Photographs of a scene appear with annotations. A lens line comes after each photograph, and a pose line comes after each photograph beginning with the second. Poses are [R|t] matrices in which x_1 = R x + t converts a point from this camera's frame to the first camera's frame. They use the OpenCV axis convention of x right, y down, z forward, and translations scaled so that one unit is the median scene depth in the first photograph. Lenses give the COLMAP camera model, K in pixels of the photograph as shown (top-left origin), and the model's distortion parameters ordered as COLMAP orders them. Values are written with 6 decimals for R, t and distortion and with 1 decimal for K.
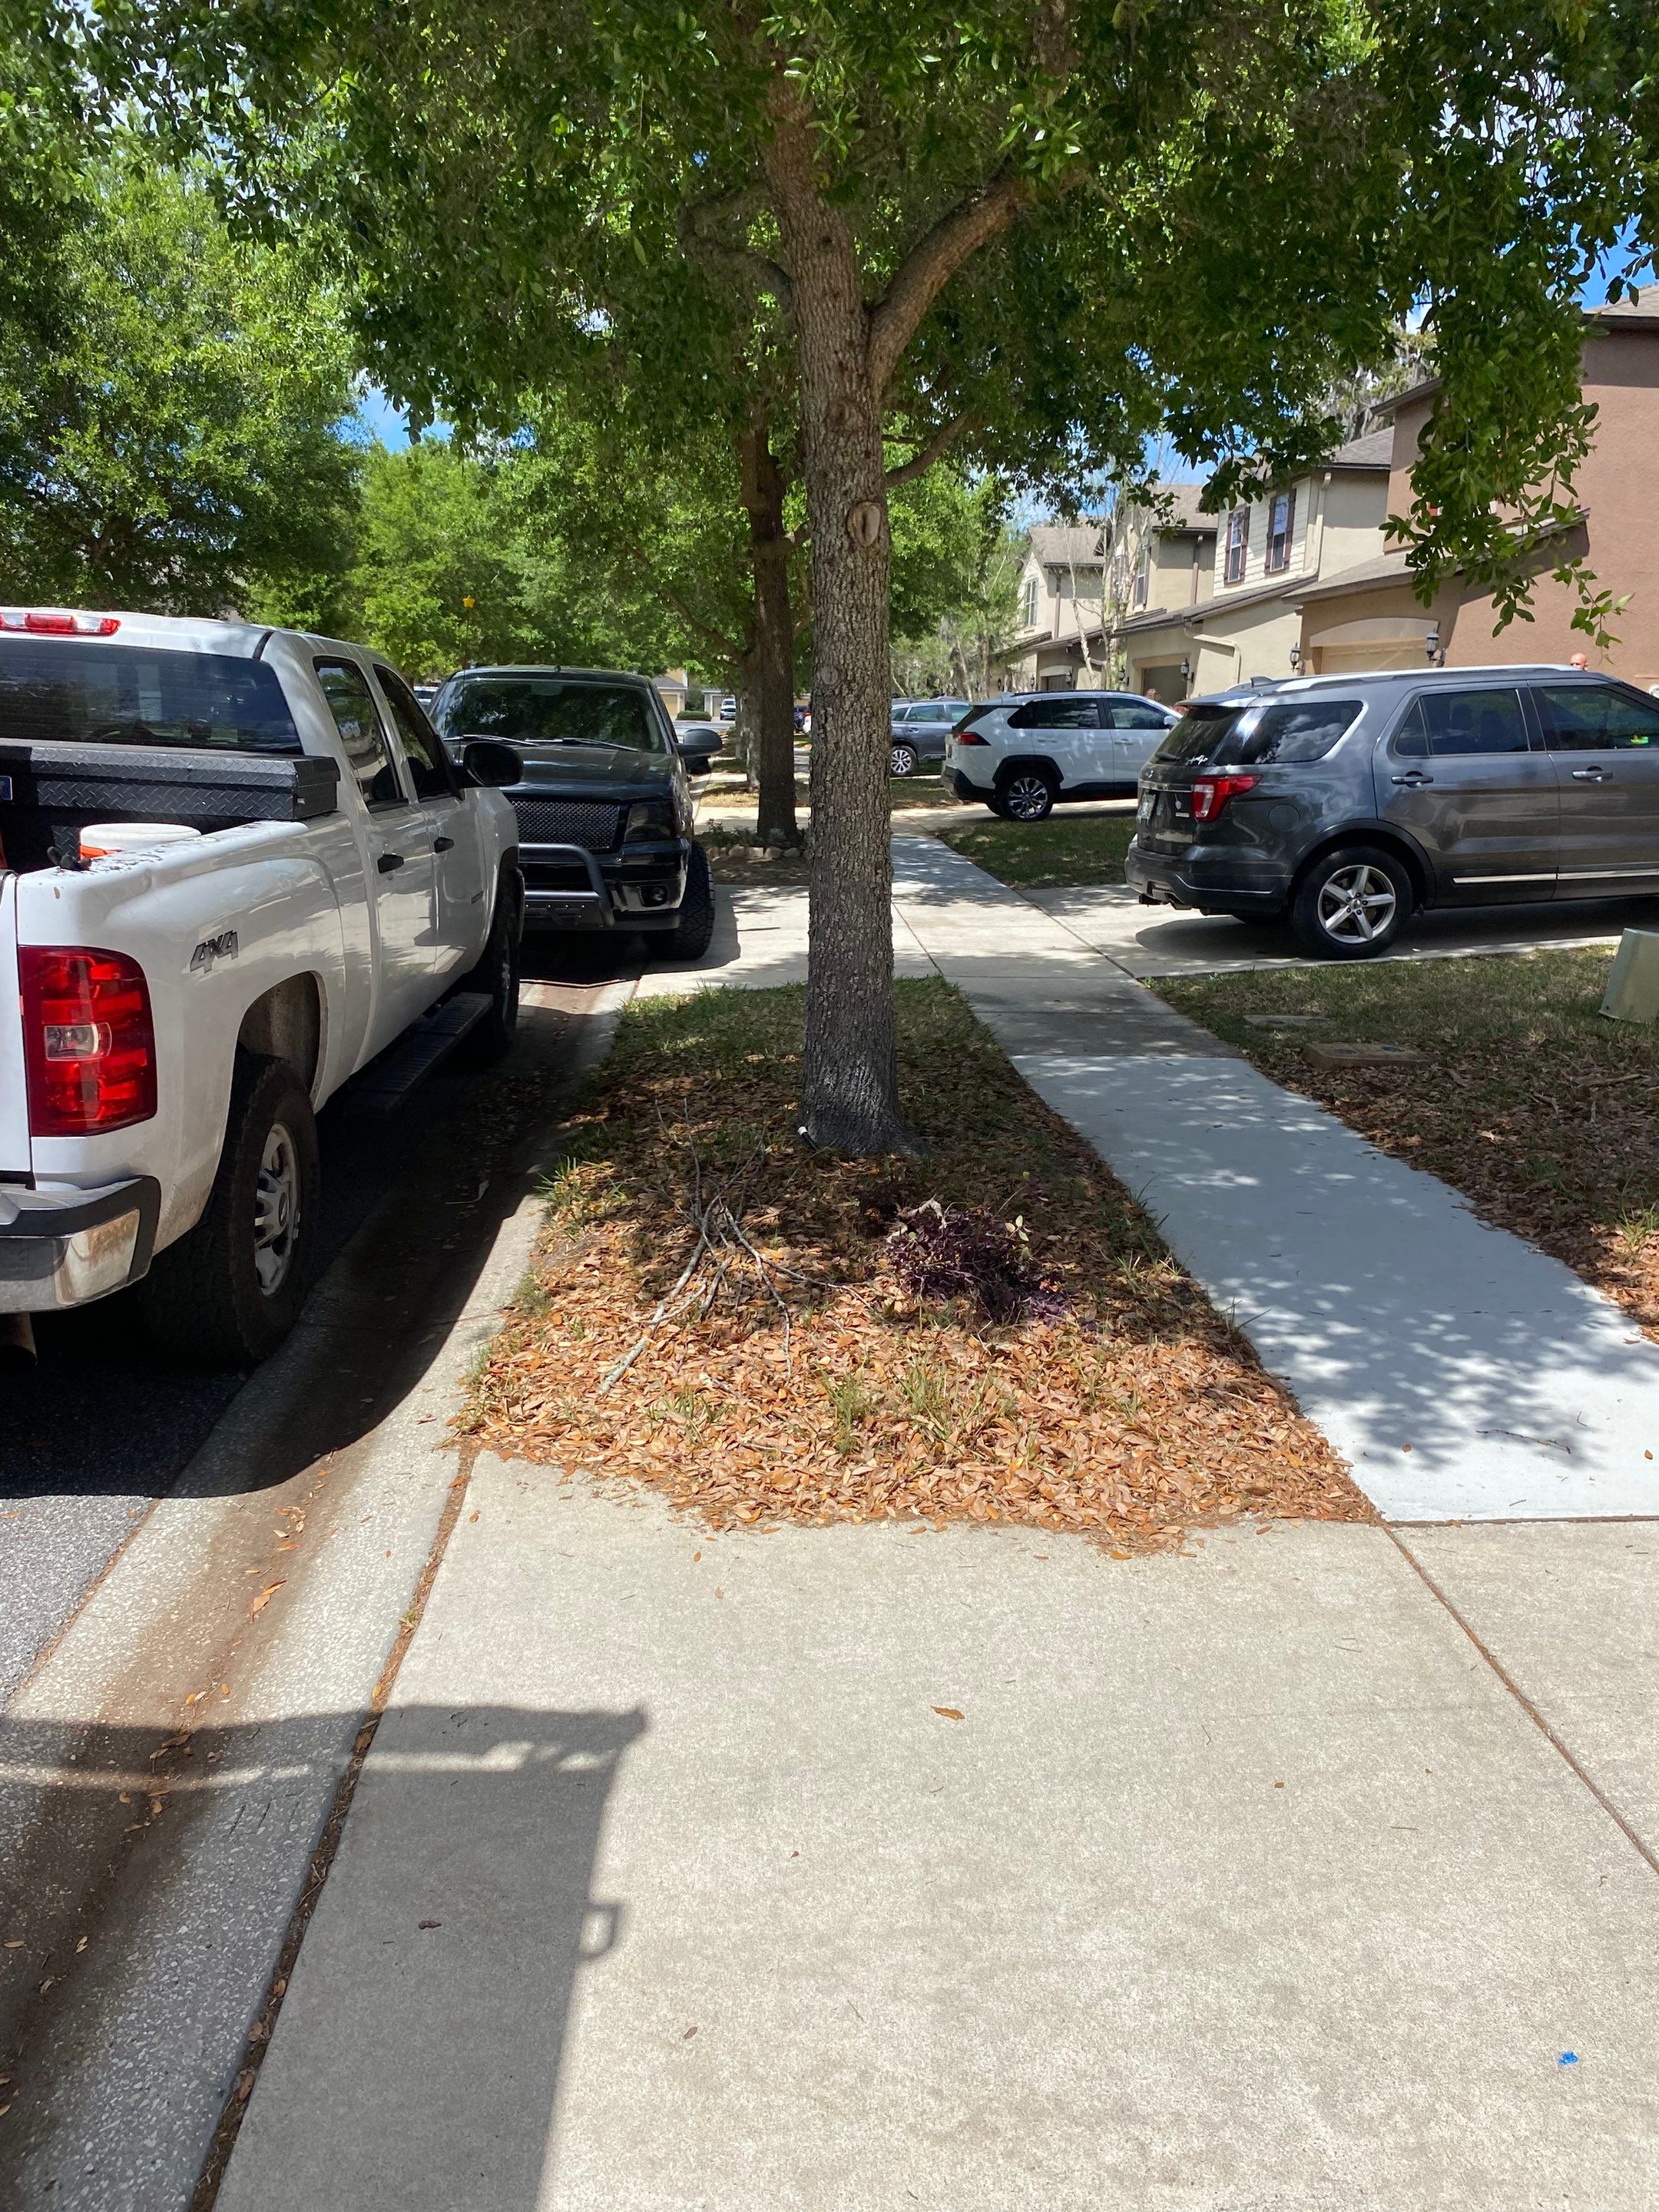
lens RADIAL K [[1686.9, 0, 808.3], [0, 1686.9, 1096.1], [0, 0, 1]] dist [0.021350, -0.031353]
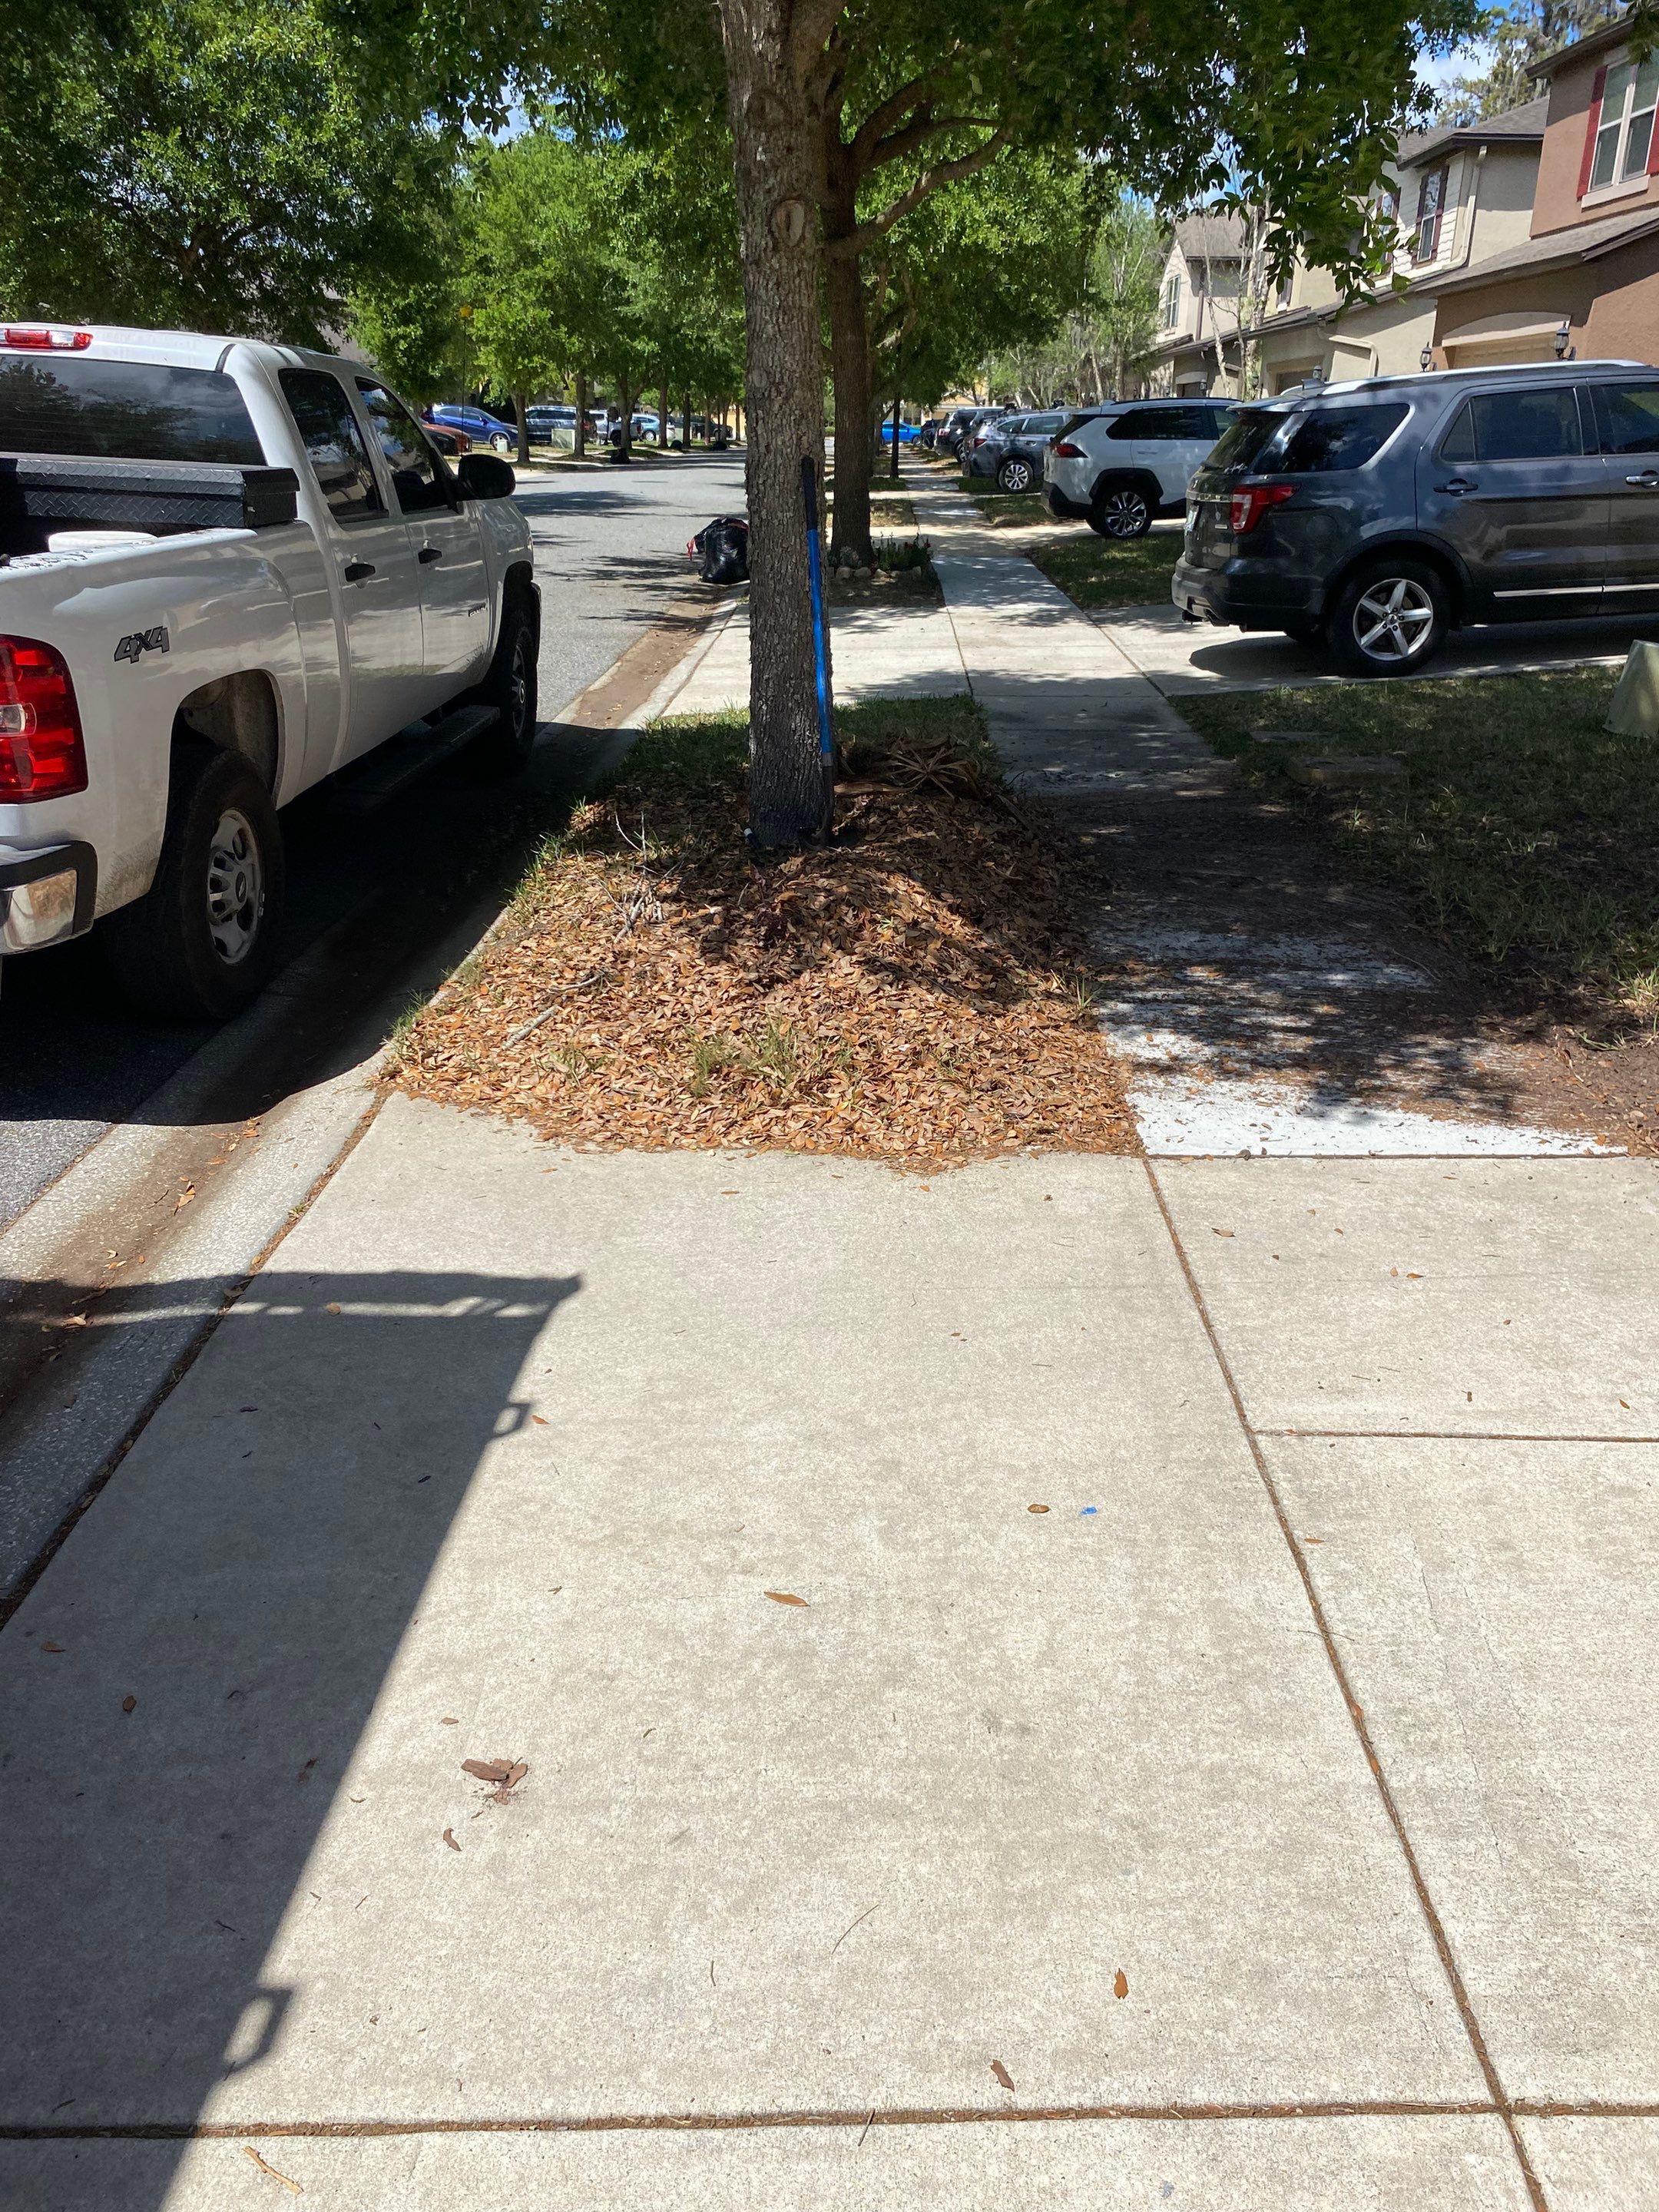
lens RADIAL K [[1686.9, 0, 794.4], [0, 1686.9, 1091.2], [0, 0, 1]] dist [0.021350, -0.031353]
pose [[0.997076, 0.016757, -0.074550, 0.135882], [-0.005442, 0.988753, 0.149460, 0.029923], [0.076216, -0.148618, 0.985953, -0.092821]]
